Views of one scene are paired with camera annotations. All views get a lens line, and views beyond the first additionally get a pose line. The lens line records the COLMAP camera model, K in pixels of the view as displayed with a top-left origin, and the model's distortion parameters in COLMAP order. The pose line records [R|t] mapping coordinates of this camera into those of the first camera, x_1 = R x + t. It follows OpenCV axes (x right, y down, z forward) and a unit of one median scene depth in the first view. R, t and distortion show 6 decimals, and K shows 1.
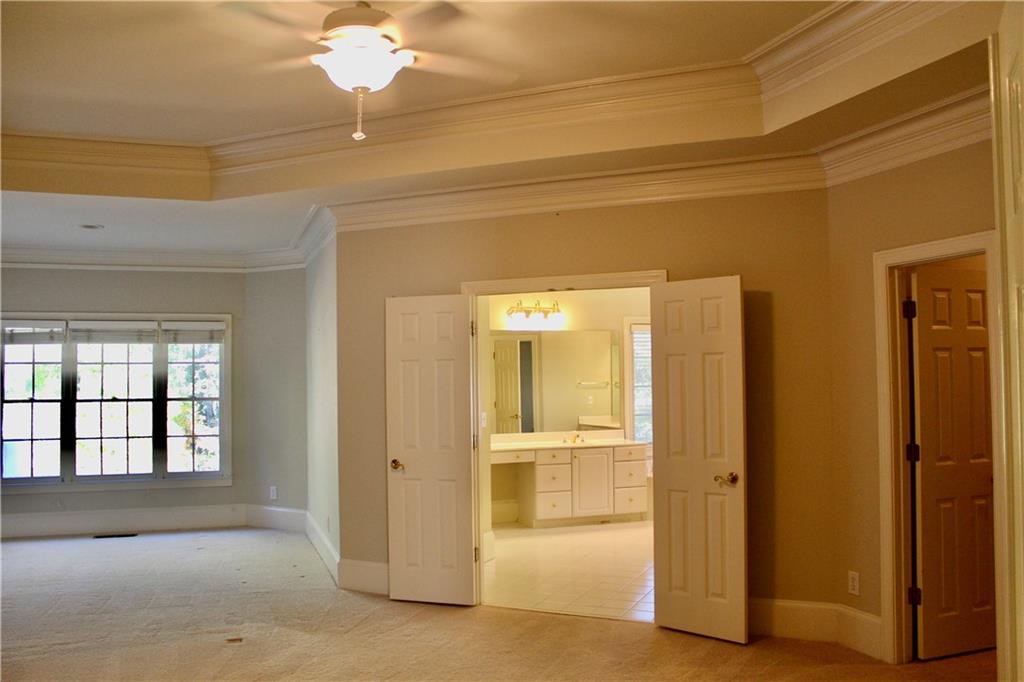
lens RADIAL K [[859.3, 0, 515.1], [0, 859.3, 341.9], [0, 0, 1]] dist [-0.114899, 0.069869]
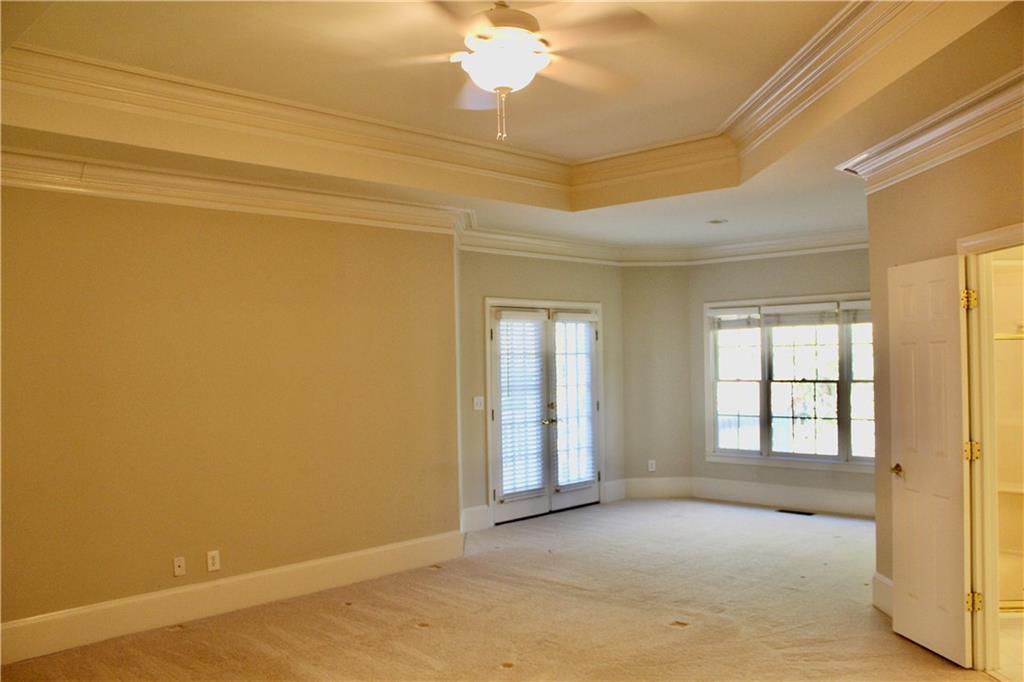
lens RADIAL K [[859.3, 0, 512.7], [0, 859.3, 340.2], [0, 0, 1]] dist [-0.114899, 0.069869]
pose [[0.448273, -0.017038, -0.893734, 0.405126], [0.044356, 0.999011, 0.003203, 0.000236], [0.892795, -0.041078, 0.448585, 0.305691]]
